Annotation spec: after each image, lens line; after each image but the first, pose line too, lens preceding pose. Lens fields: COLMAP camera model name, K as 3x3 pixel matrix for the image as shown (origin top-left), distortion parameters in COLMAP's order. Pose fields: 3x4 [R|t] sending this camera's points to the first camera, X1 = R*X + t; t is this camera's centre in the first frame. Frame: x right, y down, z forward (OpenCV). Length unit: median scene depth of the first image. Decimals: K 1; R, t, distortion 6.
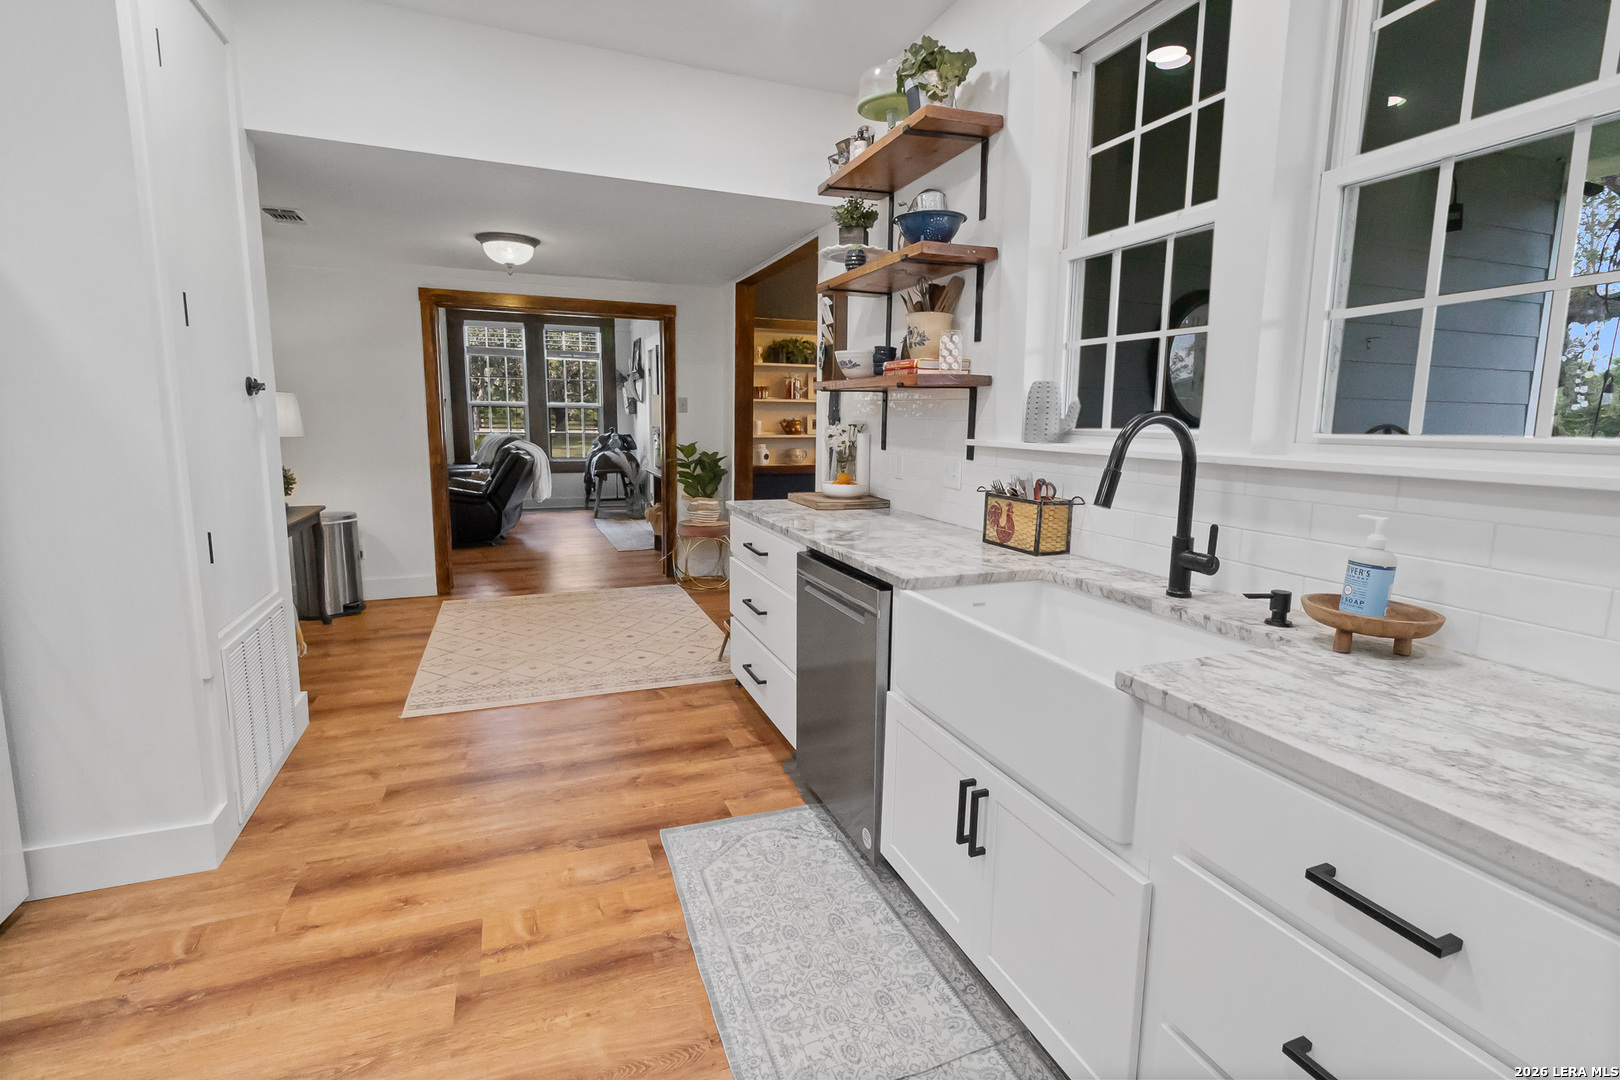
lens RADIAL K [[760.2, 0, 816.2], [0, 760.2, 521.0], [0, 0, 1]] dist [0.014372, 0.000357]
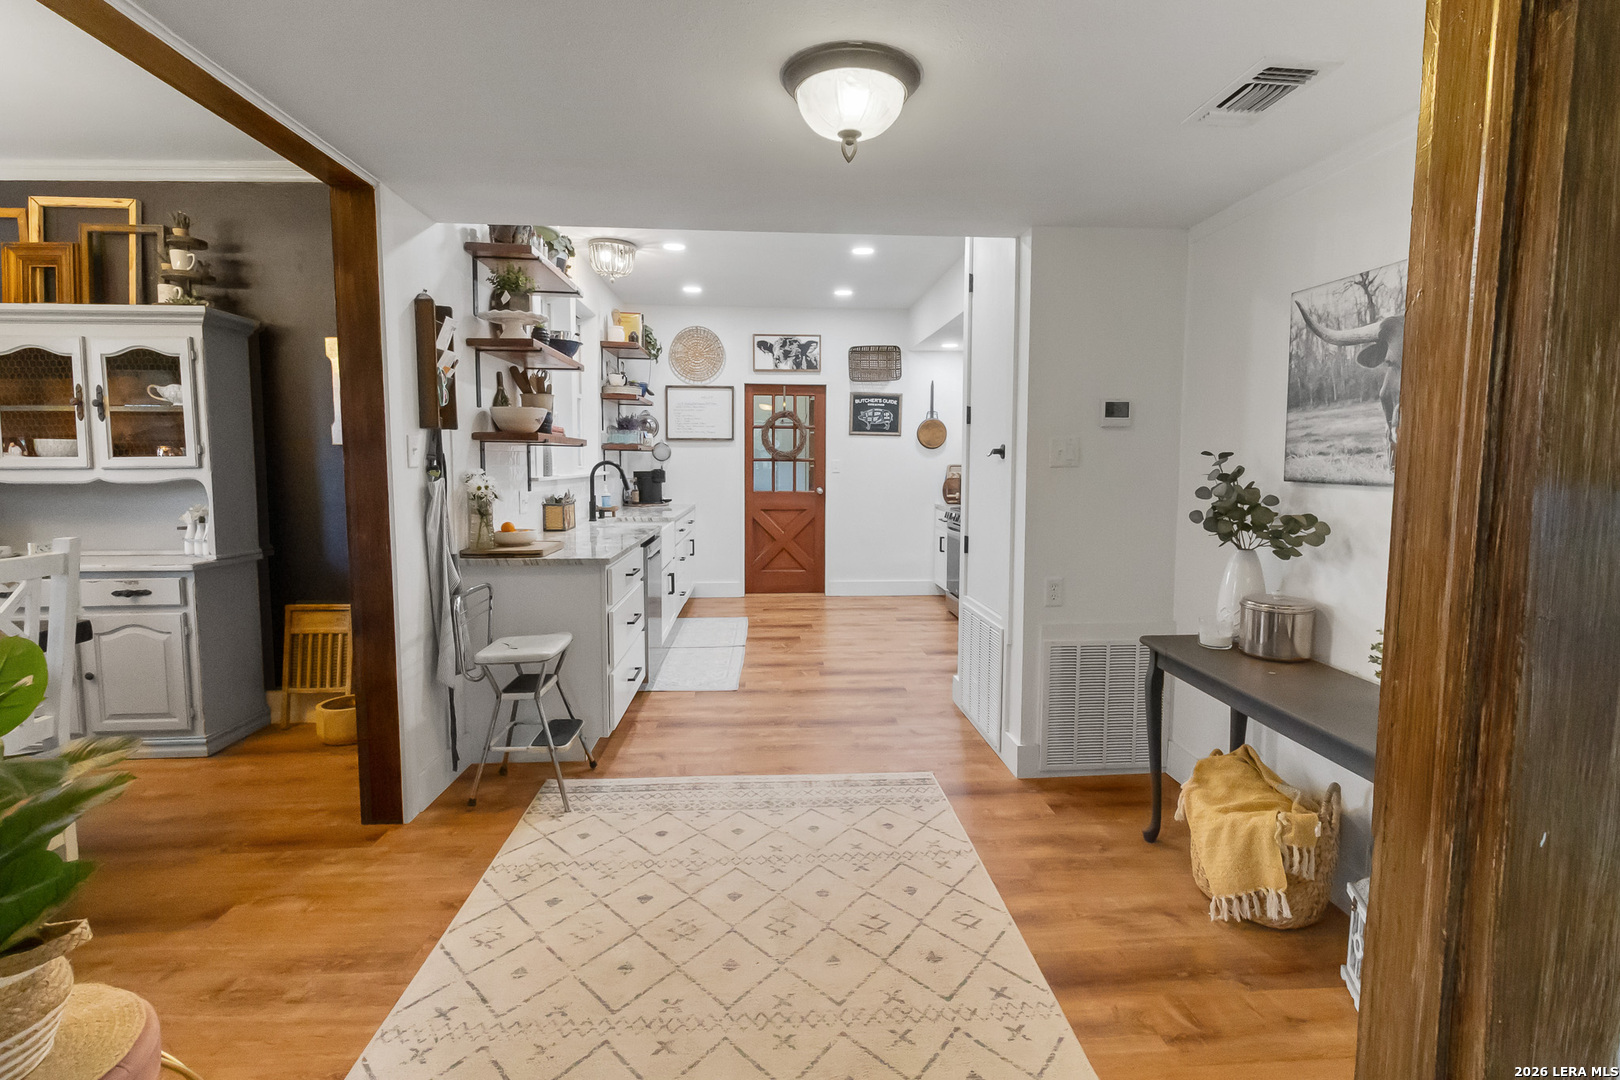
lens RADIAL K [[735.4, 0, 814.6], [0, 735.4, 526.9], [0, 0, 1]] dist [-0.006289, -0.000411]
pose [[-0.952647, -0.043674, 0.300925, -1.057598], [0.025506, 0.974667, 0.222201, -0.432099], [-0.303006, 0.219355, -0.927400, 2.941406]]
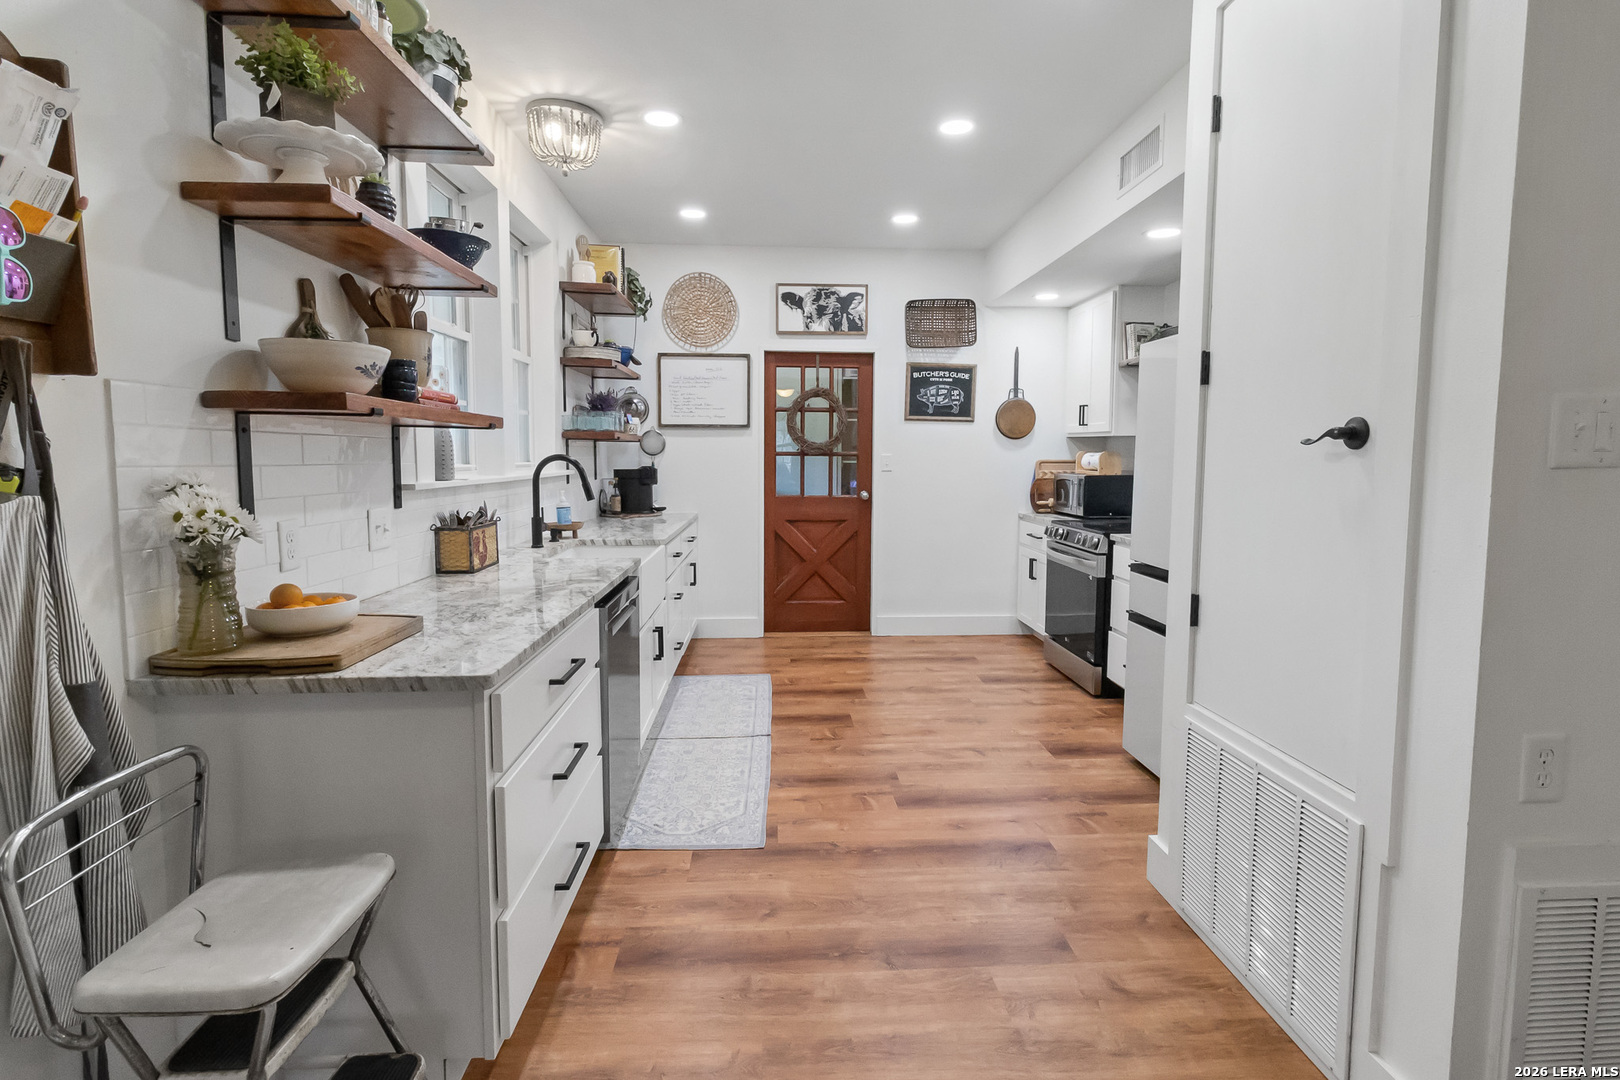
lens RADIAL K [[760.2, 0, 816.2], [0, 760.2, 521.0], [0, 0, 1]] dist [0.014372, 0.000357]
pose [[-0.949062, -0.043753, 0.312036, -0.692945], [0.026799, 0.975515, 0.218294, -0.322719], [-0.313947, 0.215537, -0.924652, 2.198244]]
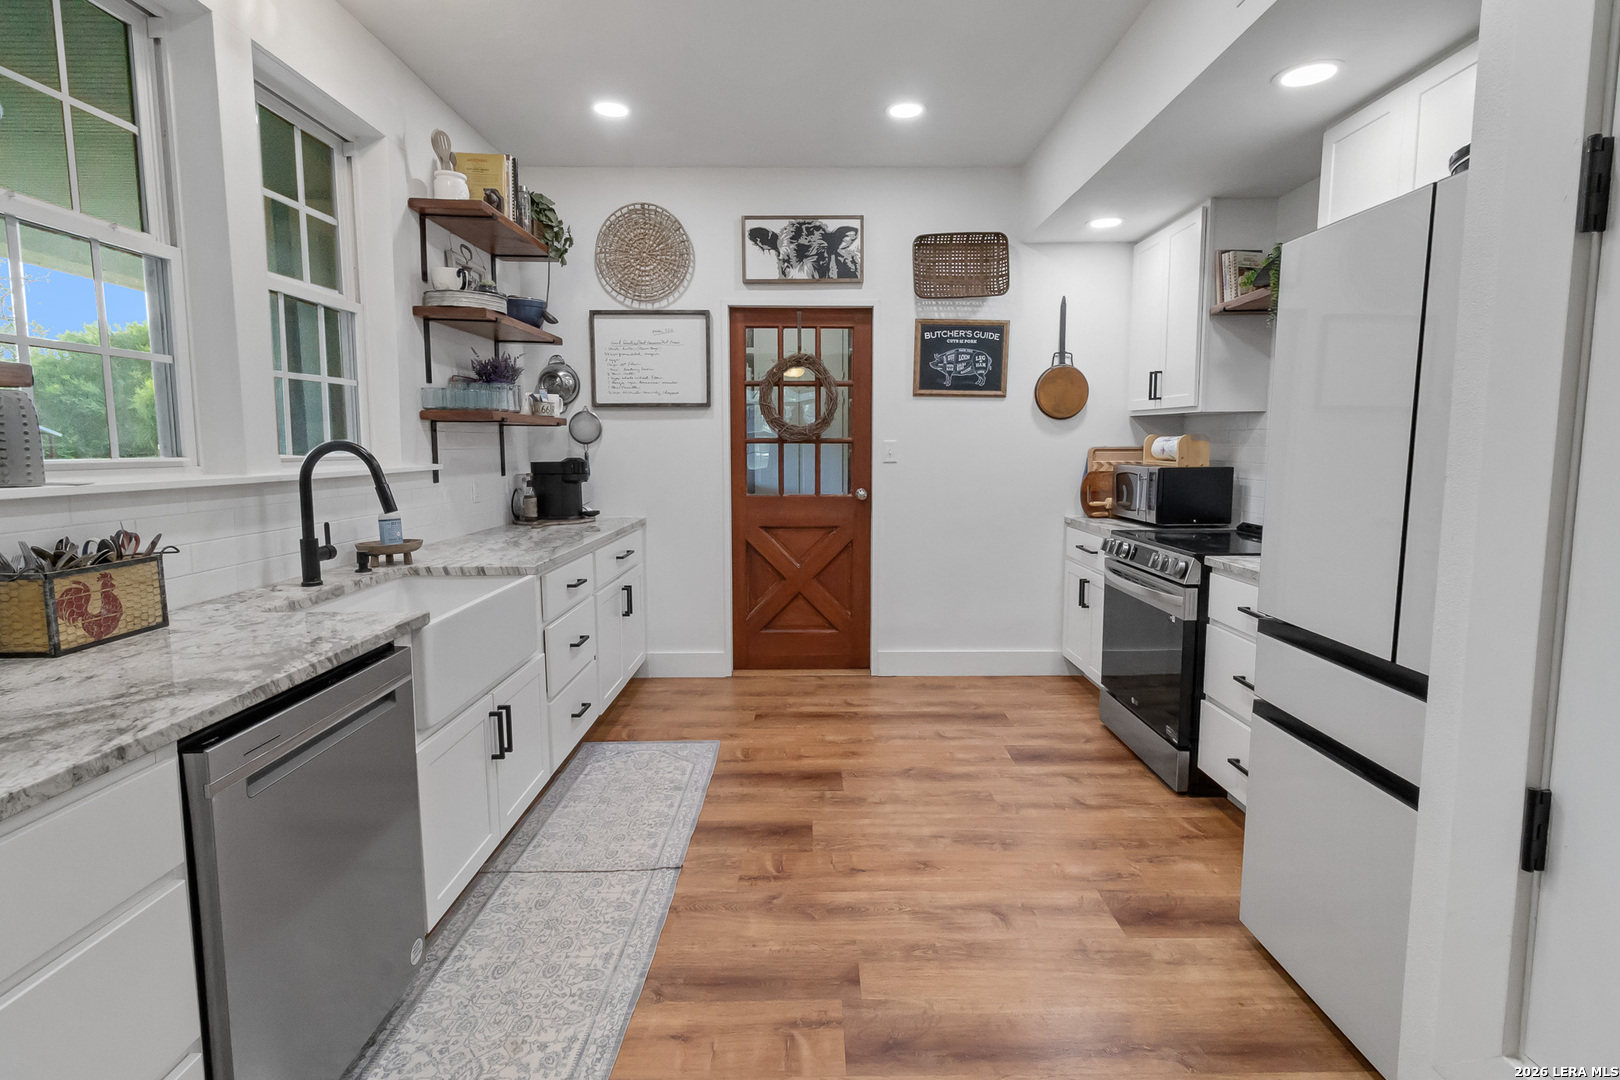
lens RADIAL K [[765.3, 0, 812.5], [0, 765.3, 524.4], [0, 0, 1]] dist [0.002862, 0.000760]
pose [[-0.929953, -0.048700, 0.364439, -0.648861], [0.040341, 0.971691, 0.232787, -0.226461], [-0.365459, 0.231183, -0.901662, 1.559914]]
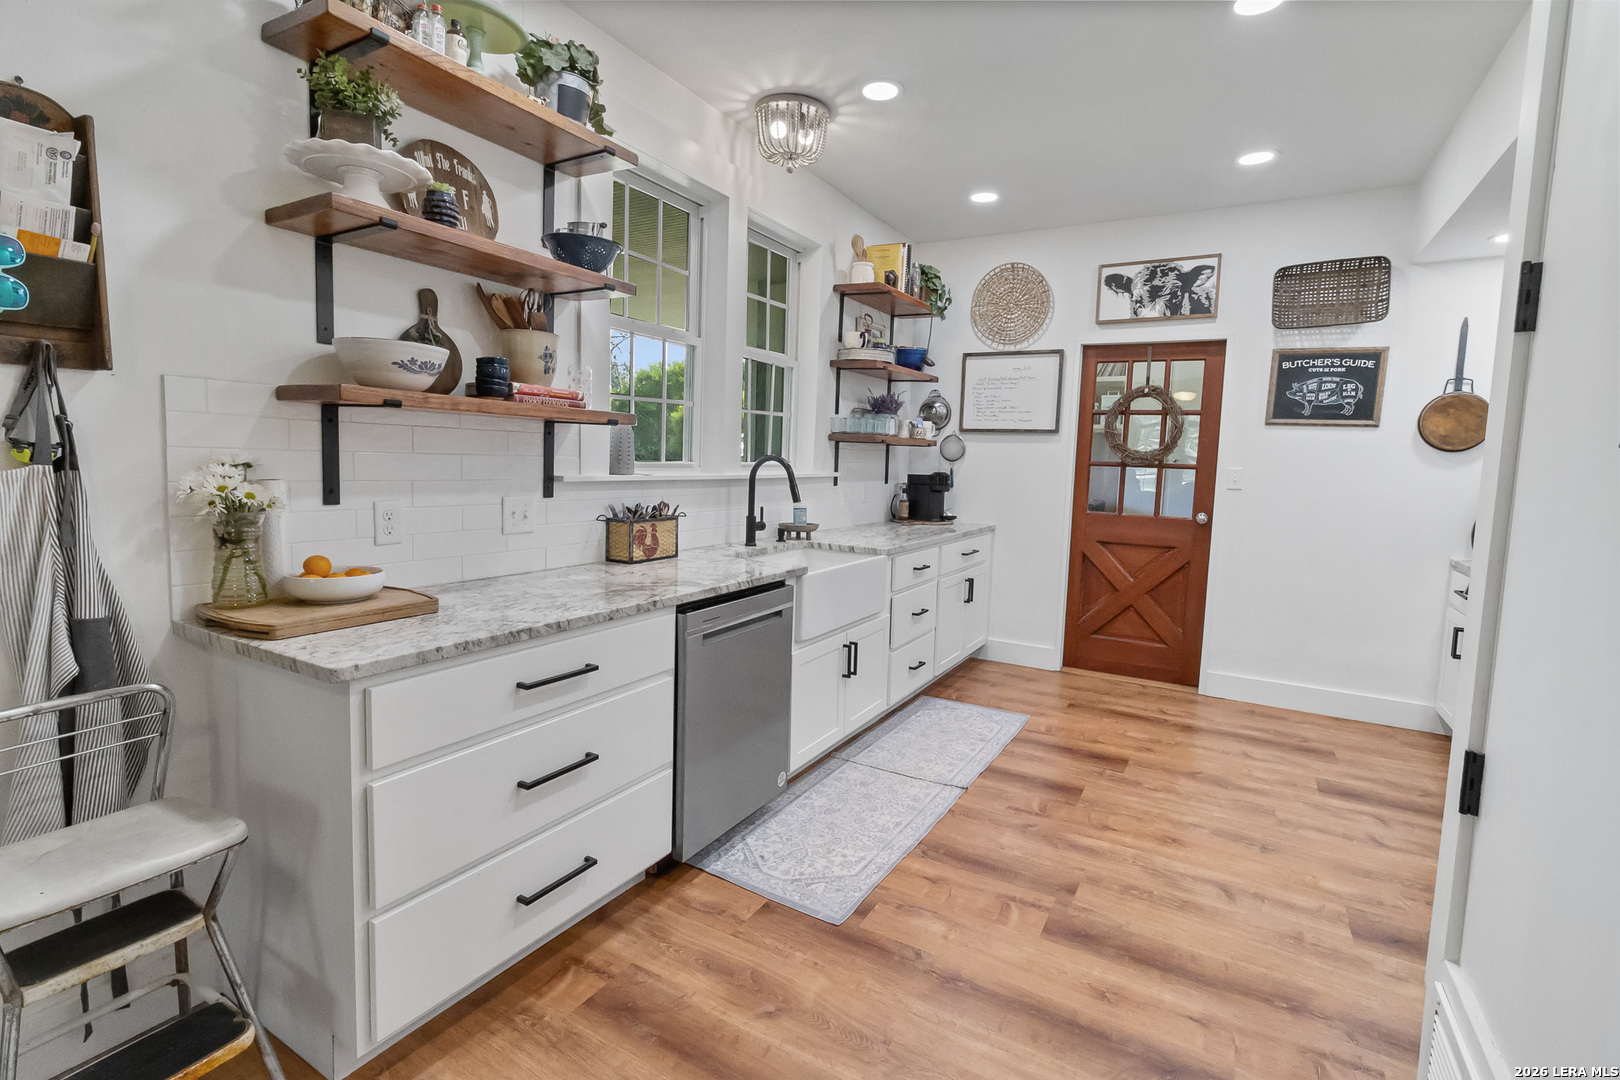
lens RADIAL K [[733.7, 0, 827.6], [0, 733.7, 523.9], [0, 0, 1]] dist [0.005797, 0.000163]
pose [[-0.630549, -0.103955, 0.769156, -0.957154], [0.065494, 0.980329, 0.186188, -0.259125], [-0.773381, 0.167776, -0.611337, 1.717089]]
